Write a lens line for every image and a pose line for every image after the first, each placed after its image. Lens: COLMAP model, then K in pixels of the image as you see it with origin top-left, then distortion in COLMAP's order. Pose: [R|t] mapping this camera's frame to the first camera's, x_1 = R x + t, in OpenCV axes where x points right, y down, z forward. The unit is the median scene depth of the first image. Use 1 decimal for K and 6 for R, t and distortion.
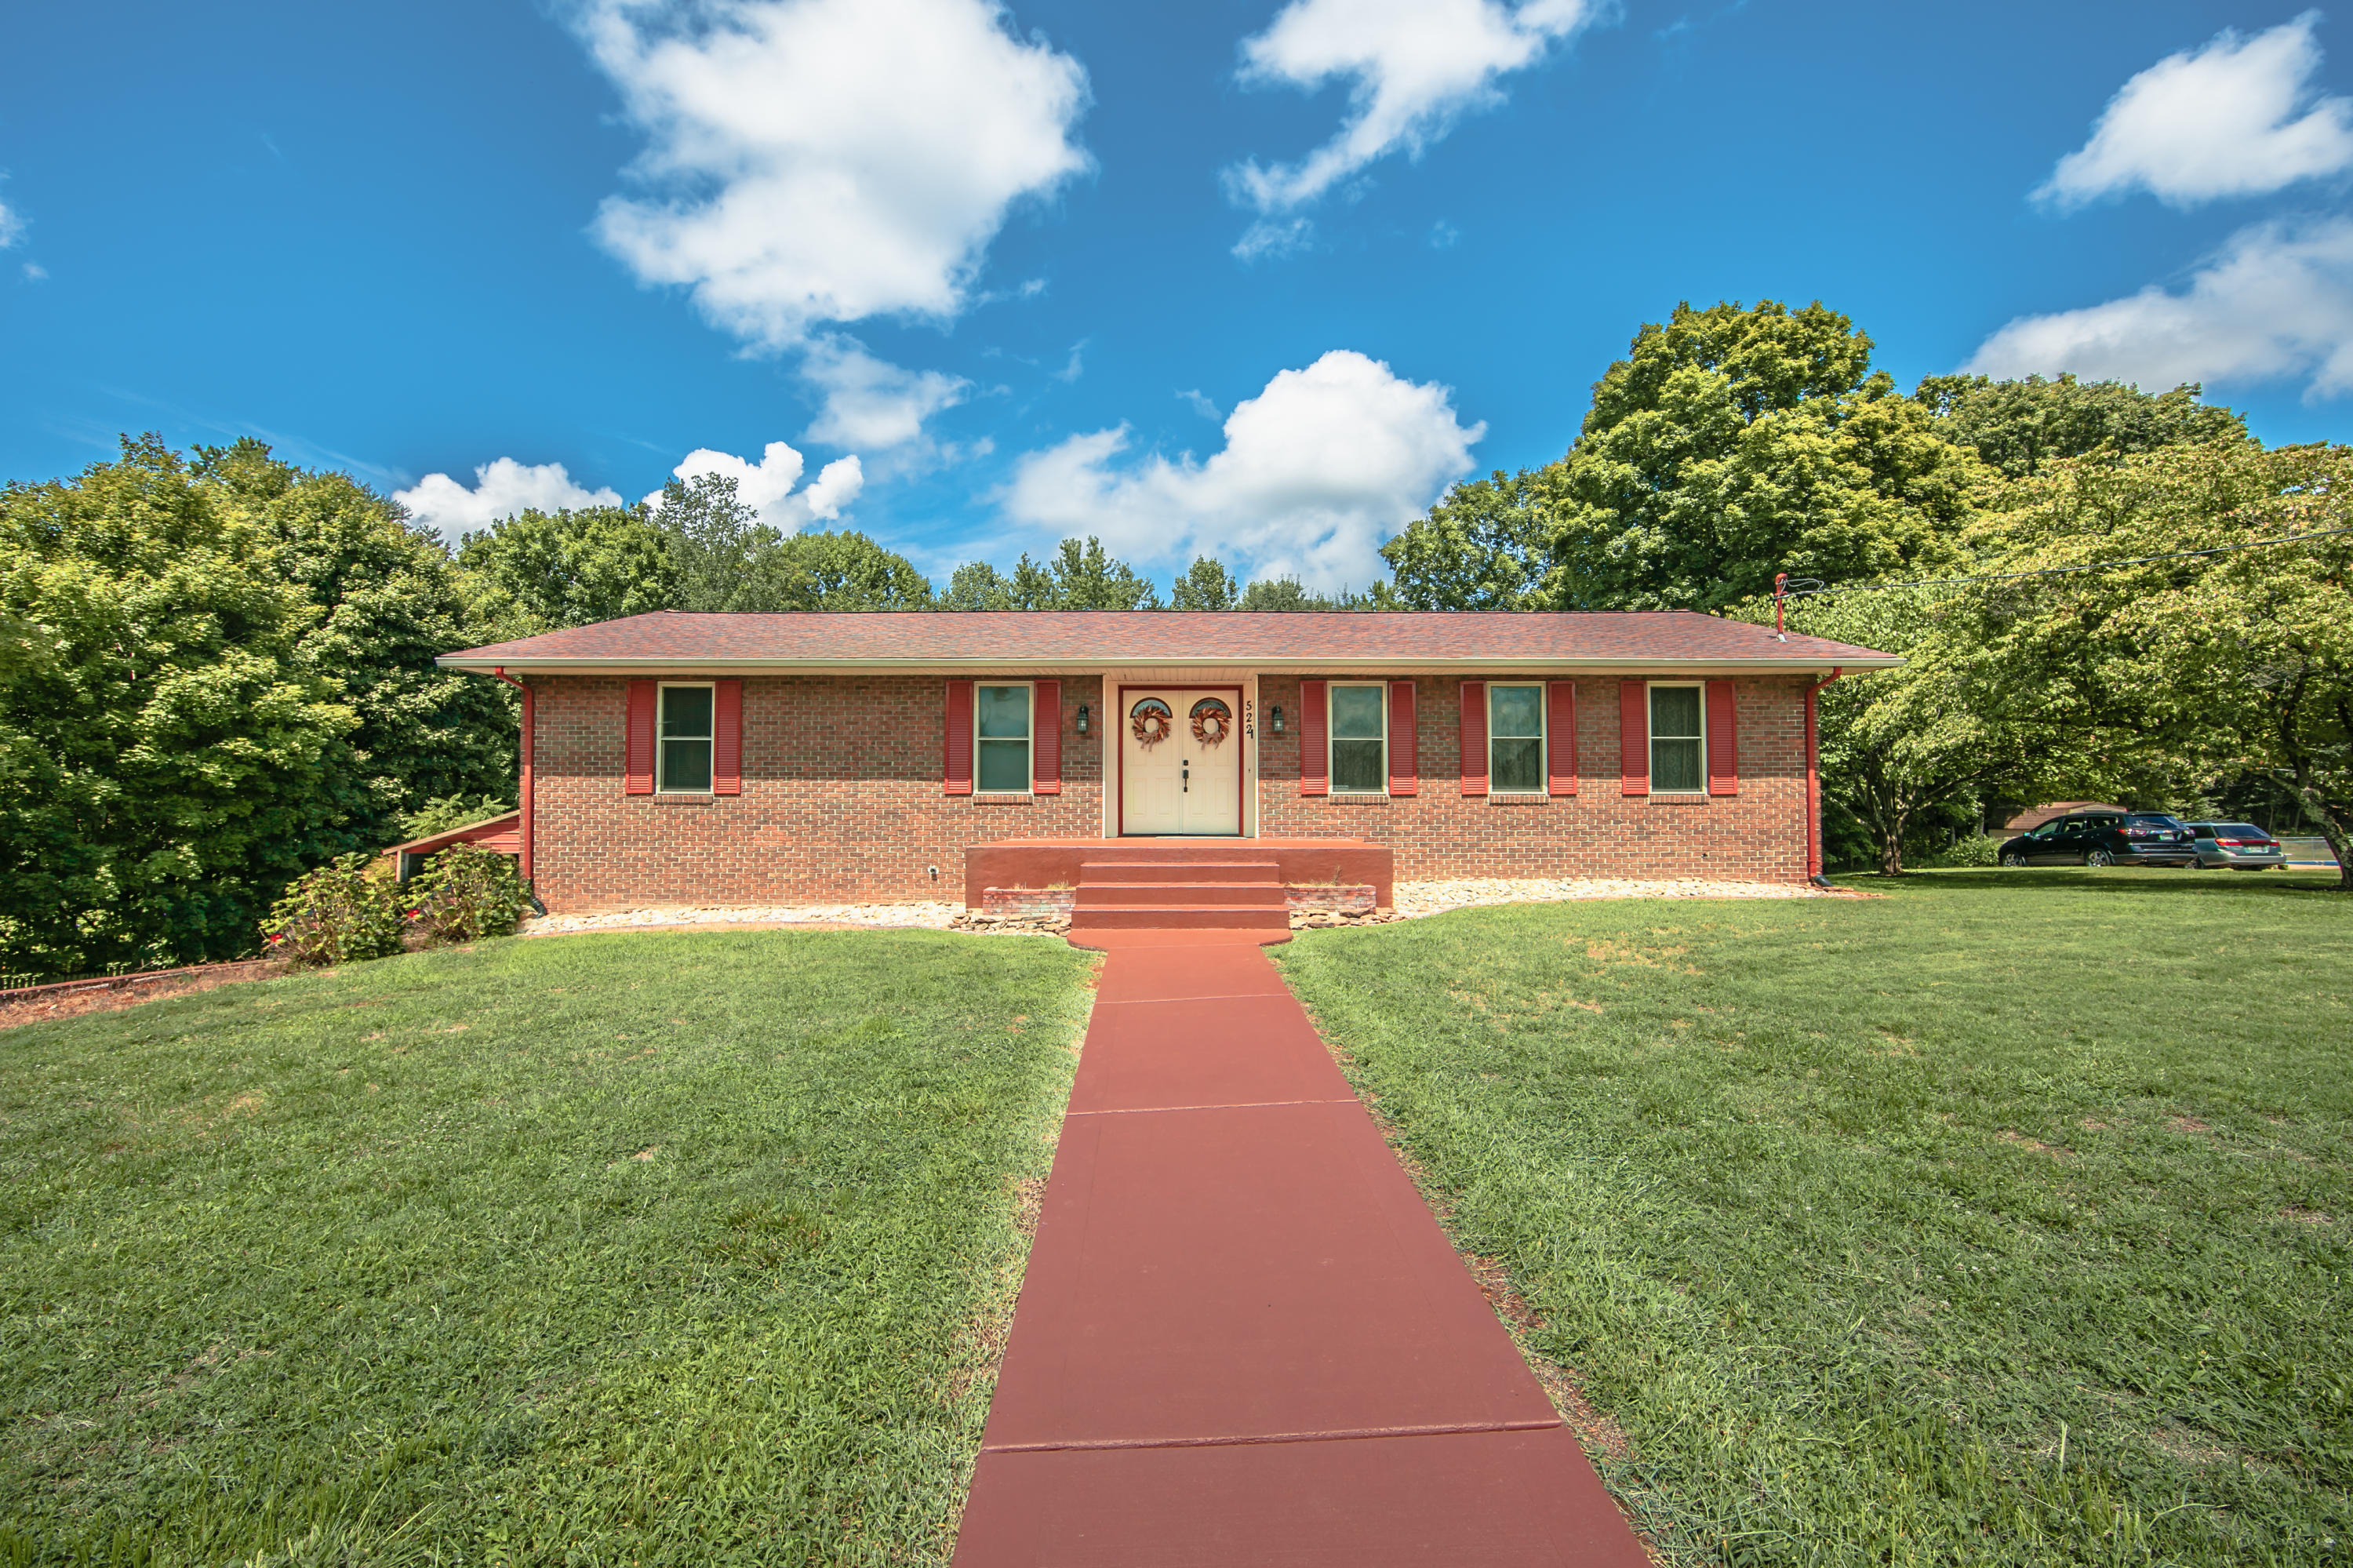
lens RADIAL K [[929.4, 0, 1173.8], [0, 929.4, 787.9], [0, 0, 1]] dist [-0.009039, -0.000161]
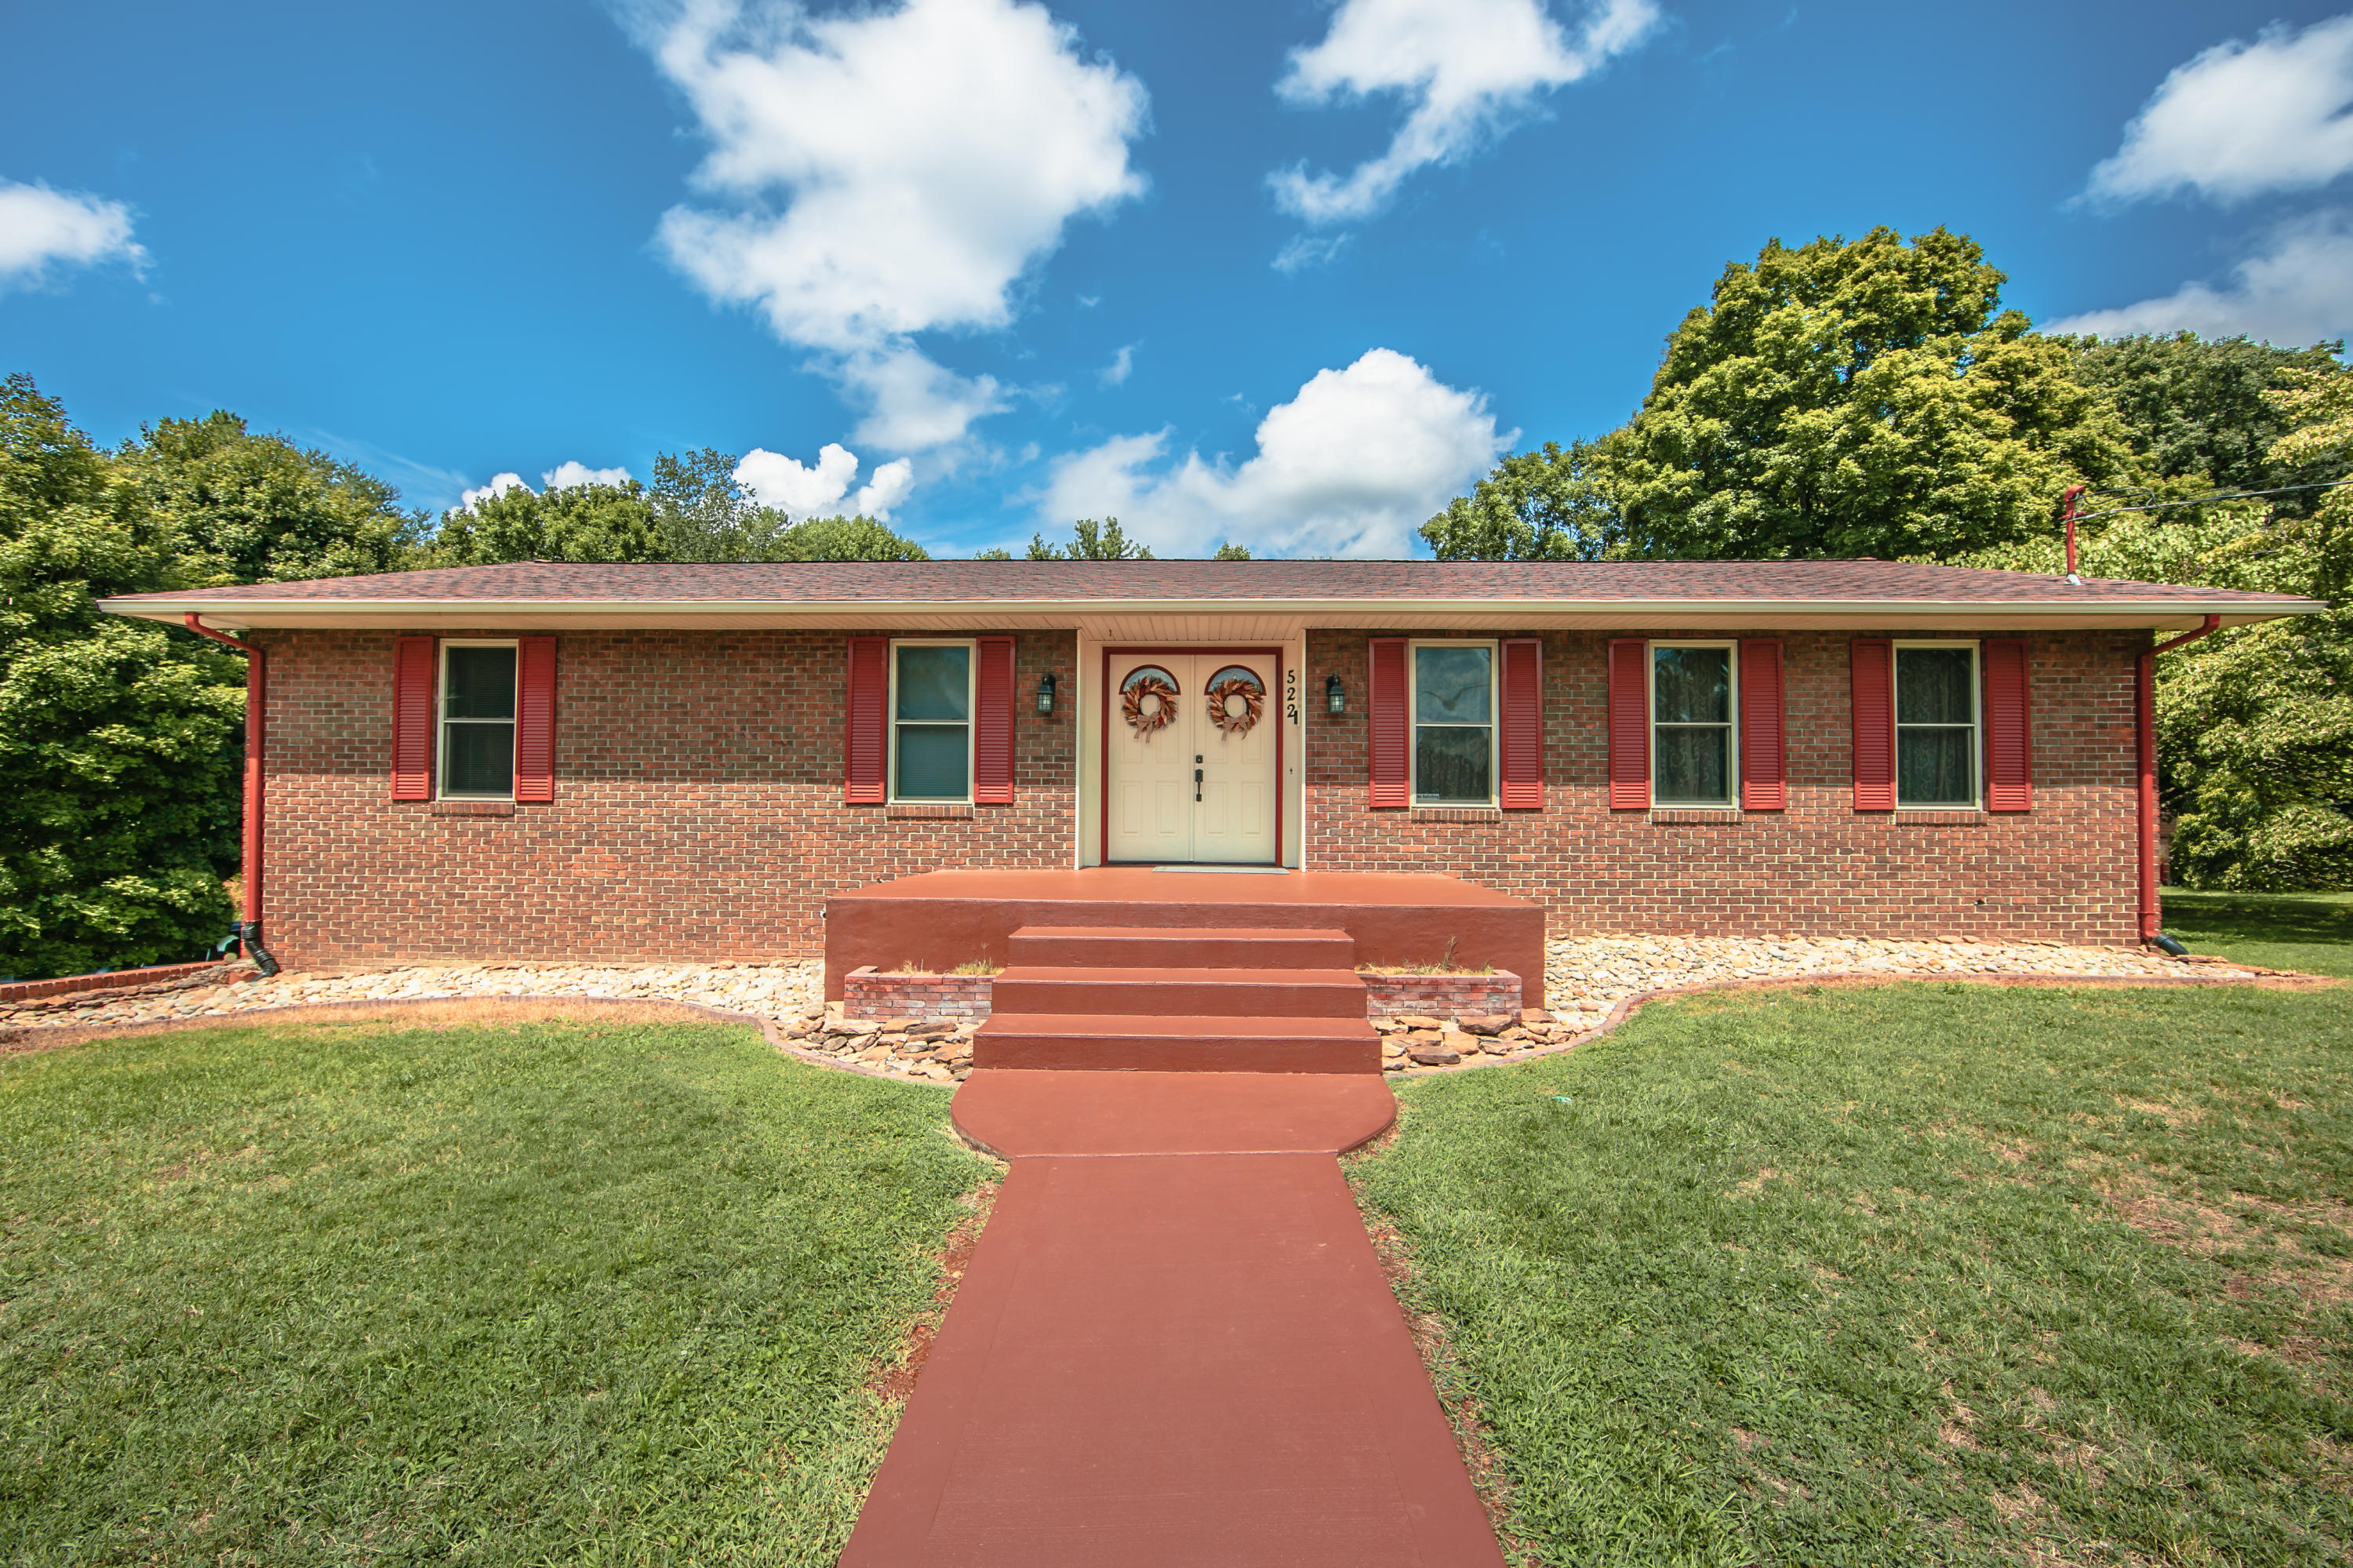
lens RADIAL K [[916.5, 0, 1176.5], [0, 916.5, 784.0], [0, 0, 1]] dist [-0.006598, 0.000014]
pose [[0.999695, 0.005429, -0.024109, 0.006906], [-0.005393, 0.999984, 0.001556, -0.005236], [0.024117, -0.001426, 0.999708, 0.173945]]
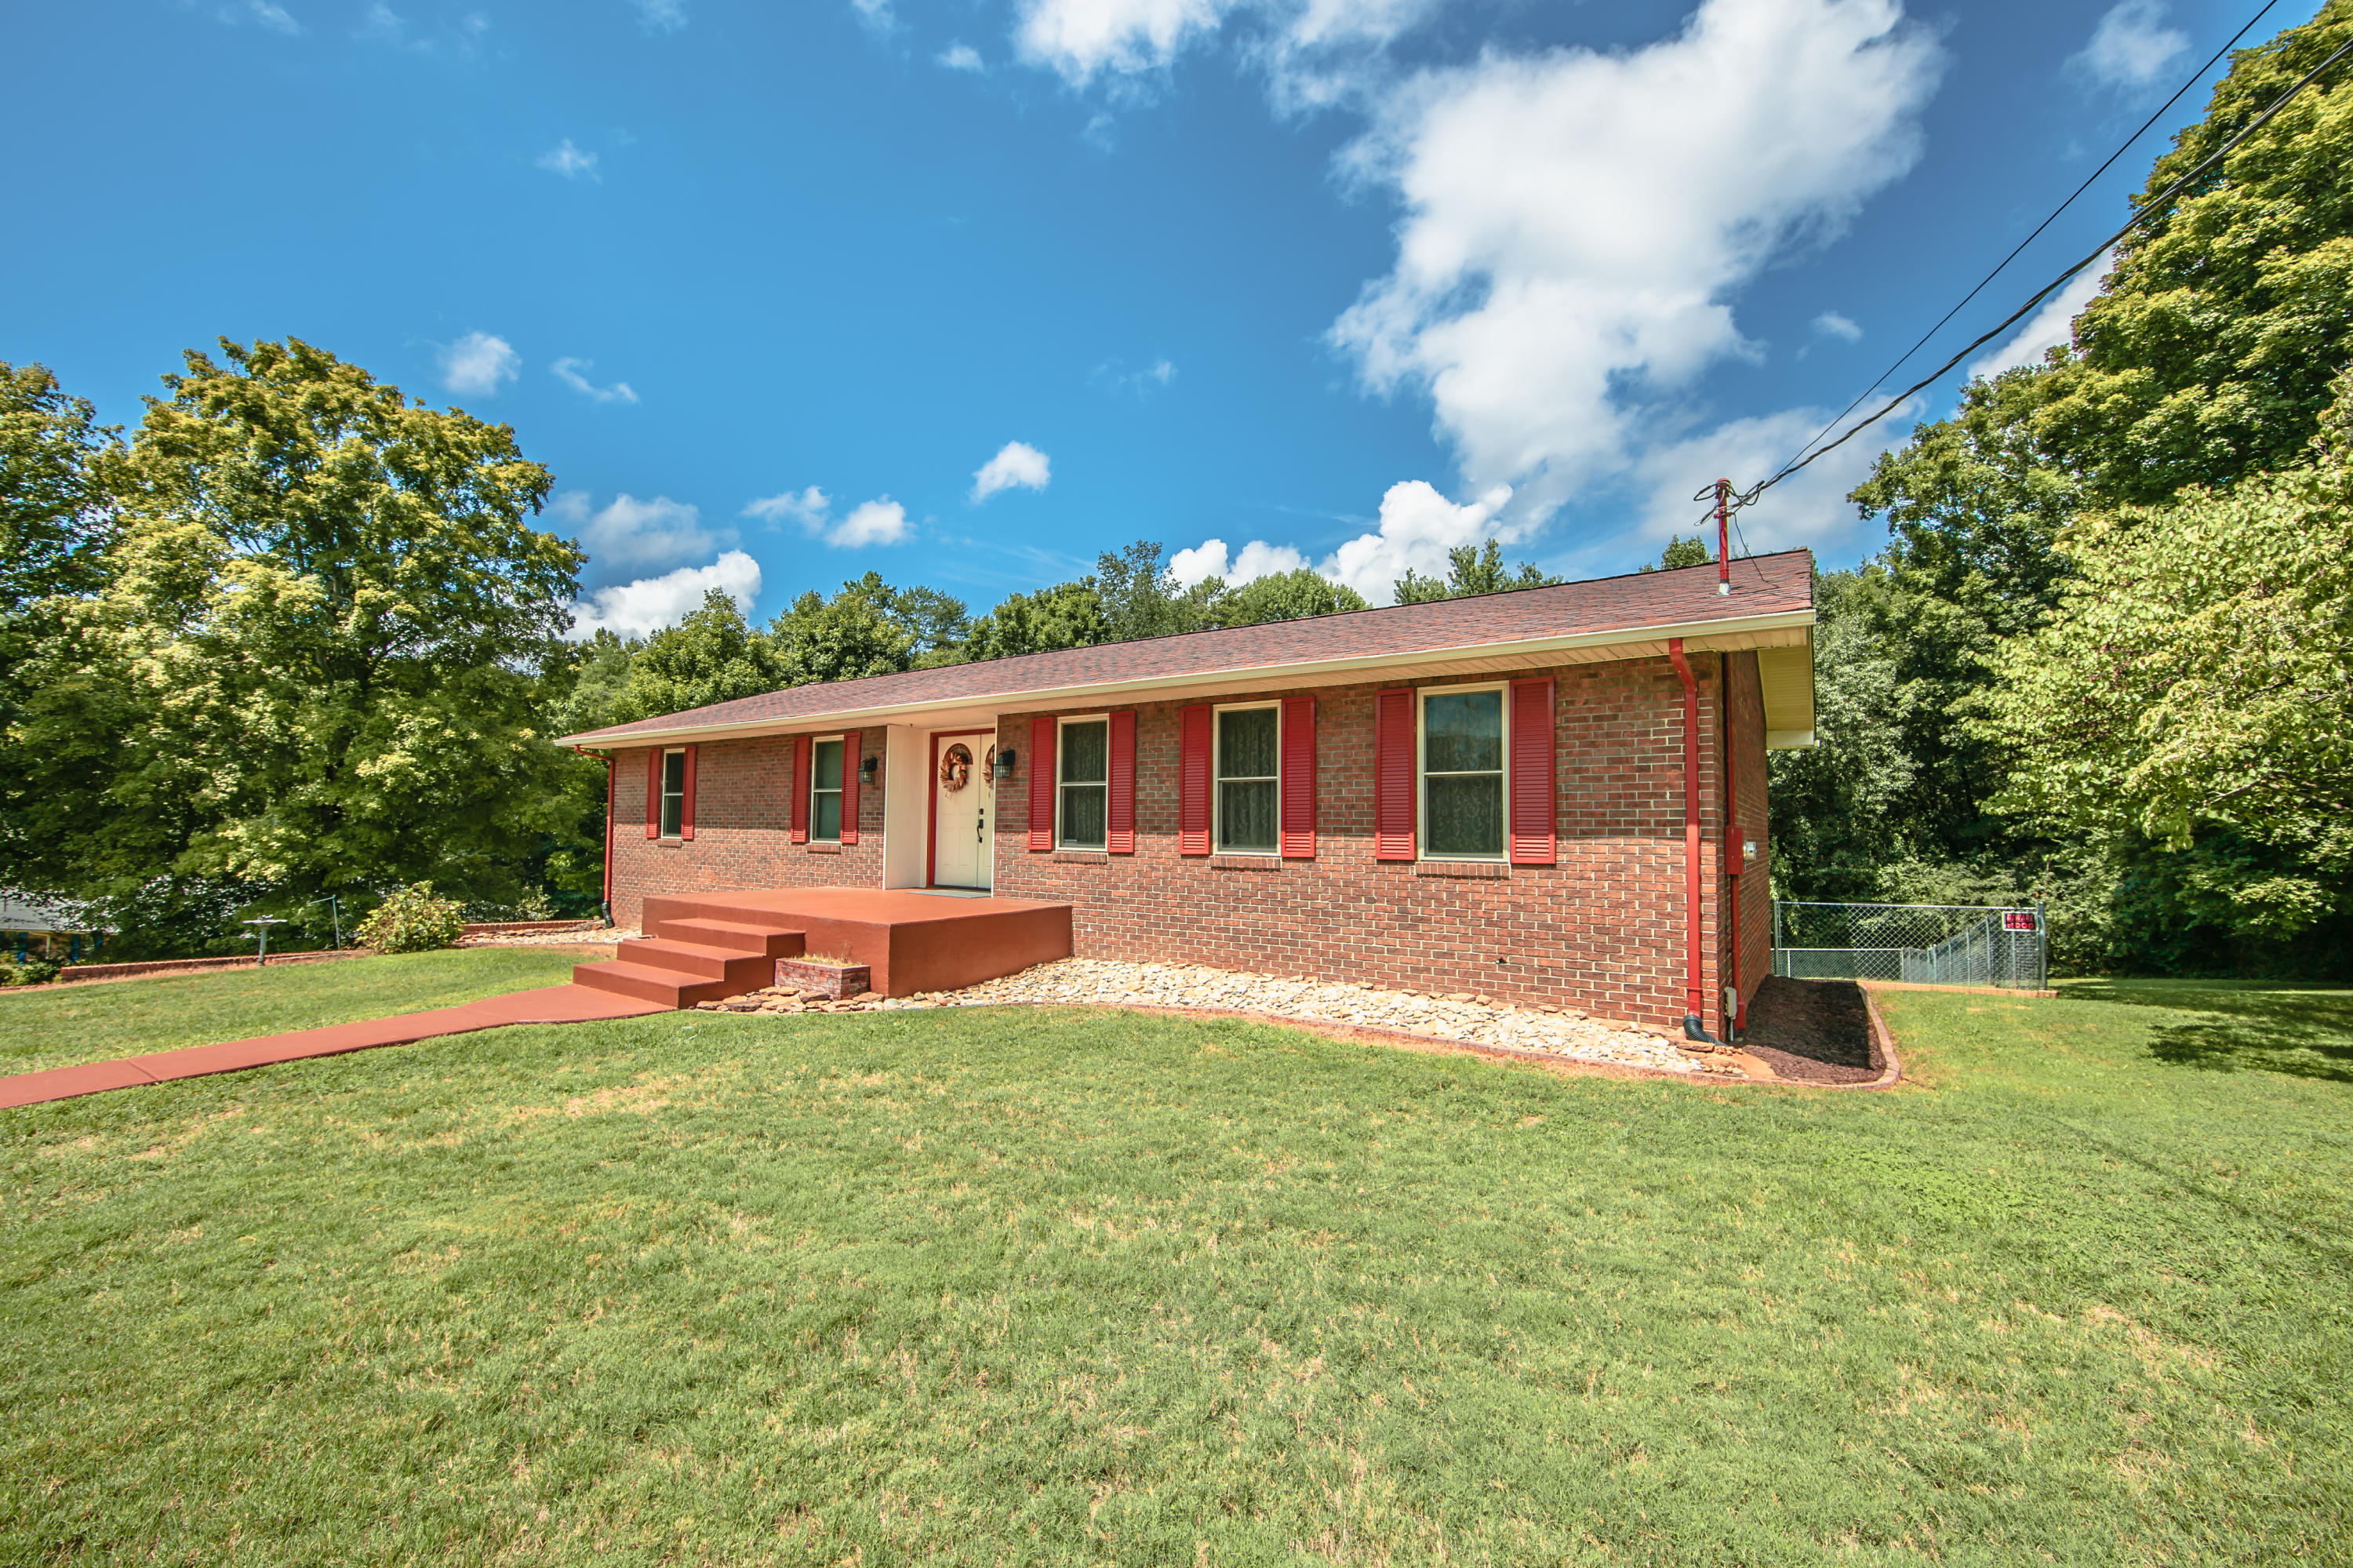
lens RADIAL K [[916.5, 0, 1176.5], [0, 916.5, 784.0], [0, 0, 1]] dist [-0.006598, 0.000014]
pose [[0.825752, -0.019831, -0.563684, 0.386077], [0.006529, 0.999651, -0.025603, -0.016607], [0.563995, 0.017461, 0.825593, 0.191814]]
